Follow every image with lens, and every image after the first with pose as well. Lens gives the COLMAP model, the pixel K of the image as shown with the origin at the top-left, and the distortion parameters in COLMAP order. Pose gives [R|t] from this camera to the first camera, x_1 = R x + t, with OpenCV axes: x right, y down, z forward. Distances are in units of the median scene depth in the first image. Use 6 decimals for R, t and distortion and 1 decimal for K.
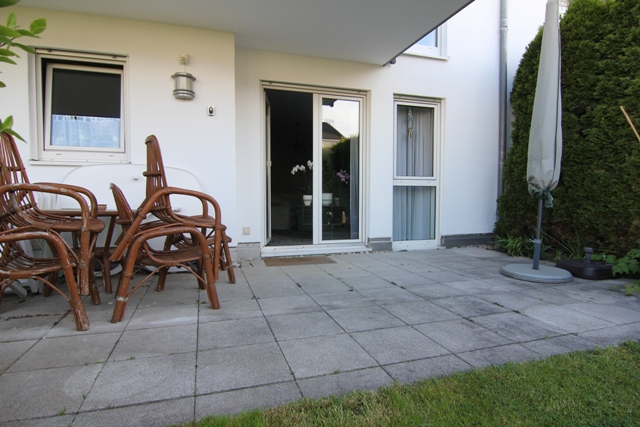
lens RADIAL K [[361.3, 0, 320.0], [0, 361.3, 213.5], [0, 0, 1]] dist [-0.013571, -0.000798]
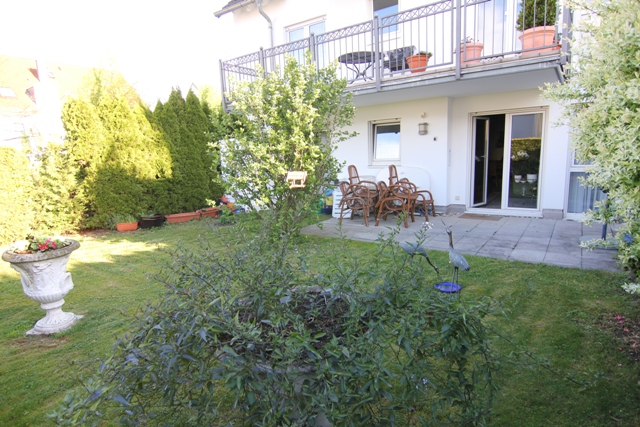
lens RADIAL K [[361.3, 0, 320.0], [0, 361.3, 213.5], [0, 0, 1]] dist [-0.013571, -0.000798]
pose [[0.597840, 0.110116, -0.794016, 1.536127], [0.004857, 0.990004, 0.140952, -0.248326], [0.801600, -0.088123, 0.591330, -1.201998]]
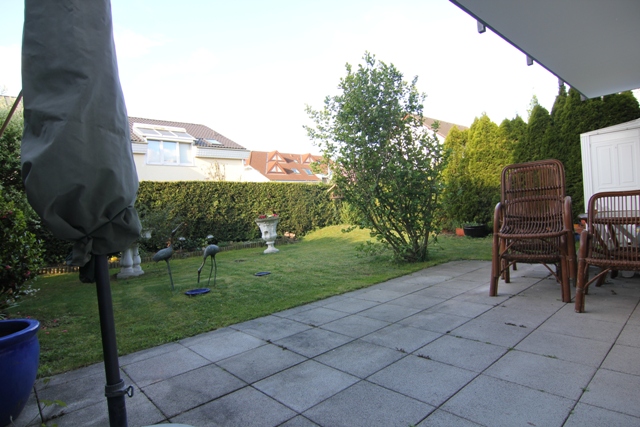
lens RADIAL K [[361.3, 0, 320.0], [0, 361.3, 213.5], [0, 0, 1]] dist [-0.013571, -0.000798]
pose [[-0.910938, 0.056334, -0.408678, 0.796697], [0.037873, 0.997869, 0.053132, -0.127064], [0.410801, 0.032922, -0.911131, 1.935348]]
